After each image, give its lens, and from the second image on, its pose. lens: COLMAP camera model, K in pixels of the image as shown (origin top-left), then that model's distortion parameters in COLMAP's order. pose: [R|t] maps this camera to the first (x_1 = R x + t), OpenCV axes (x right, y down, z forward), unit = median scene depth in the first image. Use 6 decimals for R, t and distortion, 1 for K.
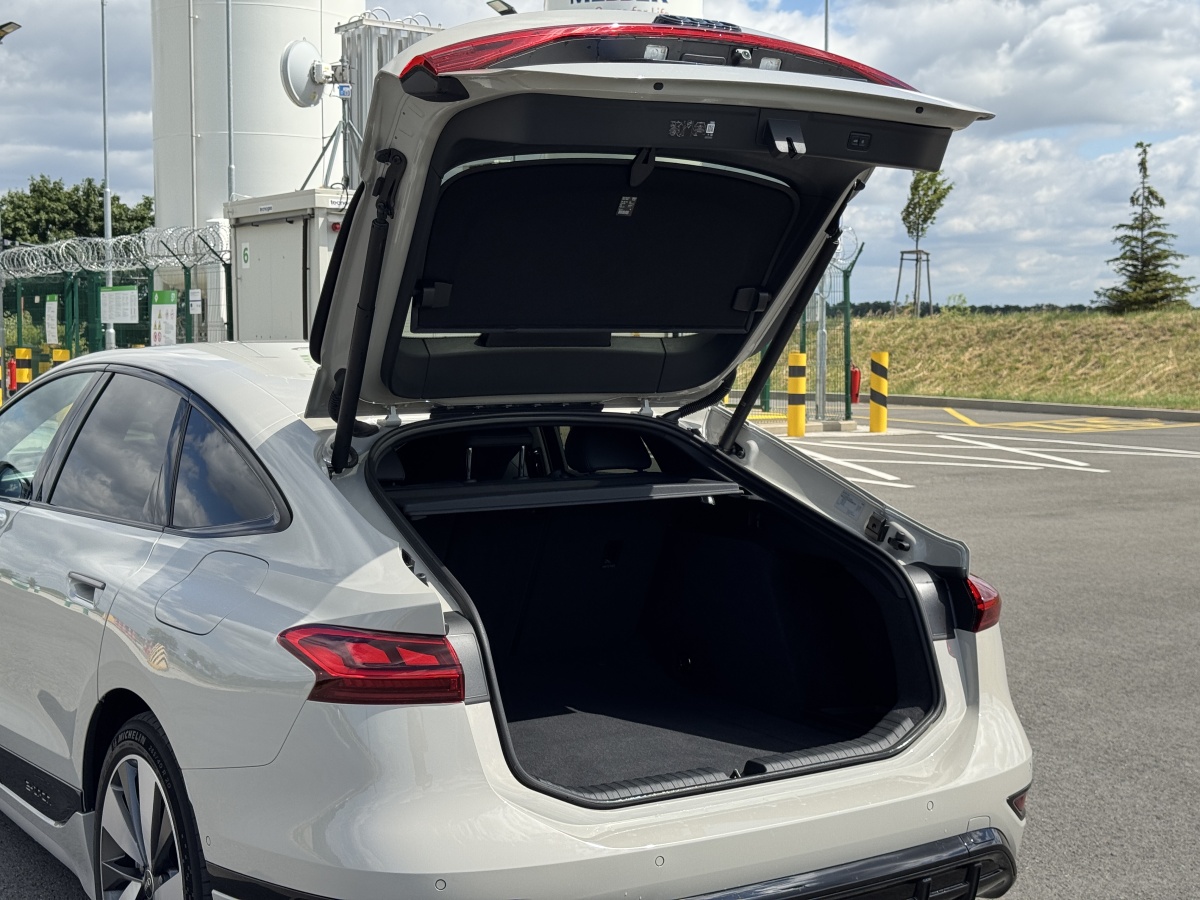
lens RADIAL K [[1679.1, 0, 600.0], [0, 1679.1, 450.0], [0, 0, 1]] dist [0.221624, -0.497100]
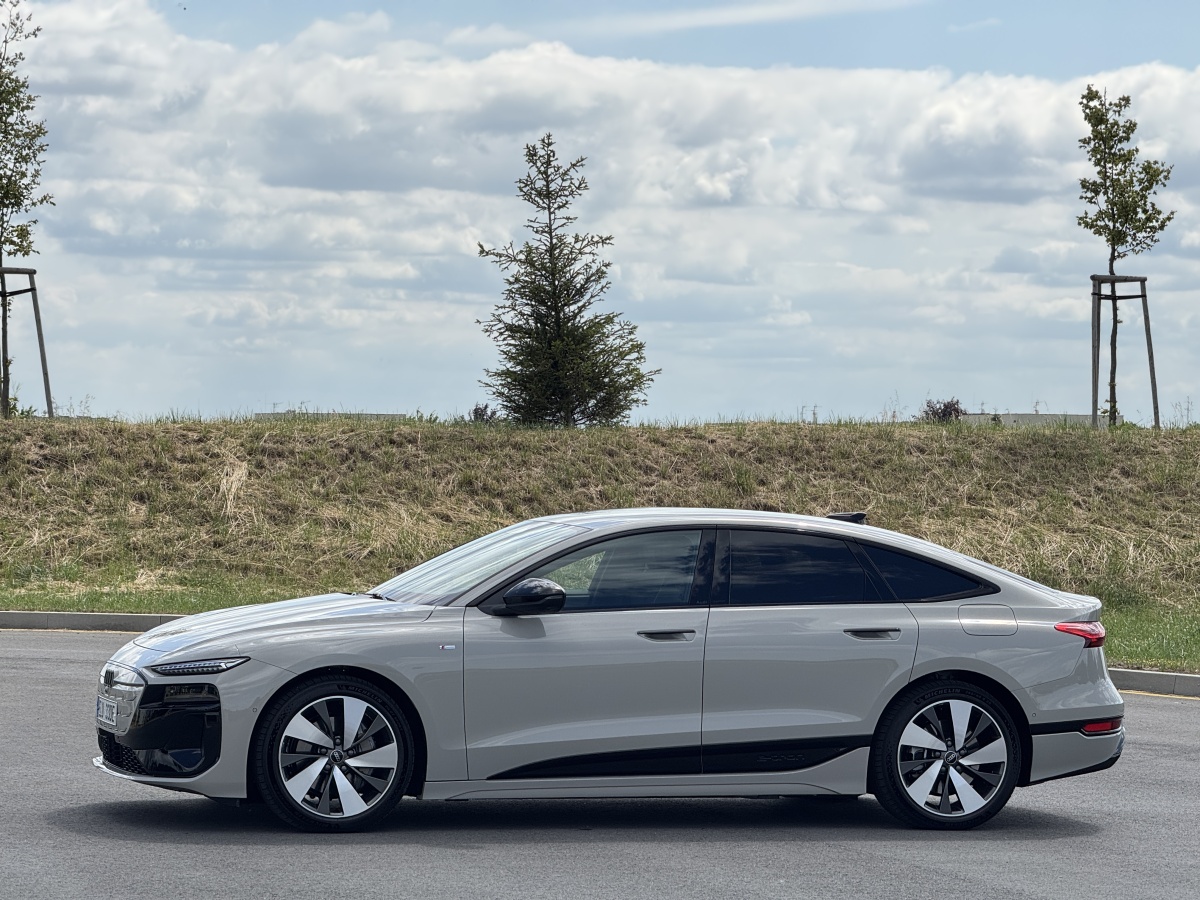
lens RADIAL K [[4241.8, 0, 600.0], [0, 4241.8, 450.0], [0, 0, 1]] dist [0.314735, -3.945619]
pose [[0.292221, -0.000589, 0.956351, -0.666632], [0.053984, 0.998415, -0.015881, -0.009710], [-0.954826, 0.056269, 0.291790, -0.023658]]
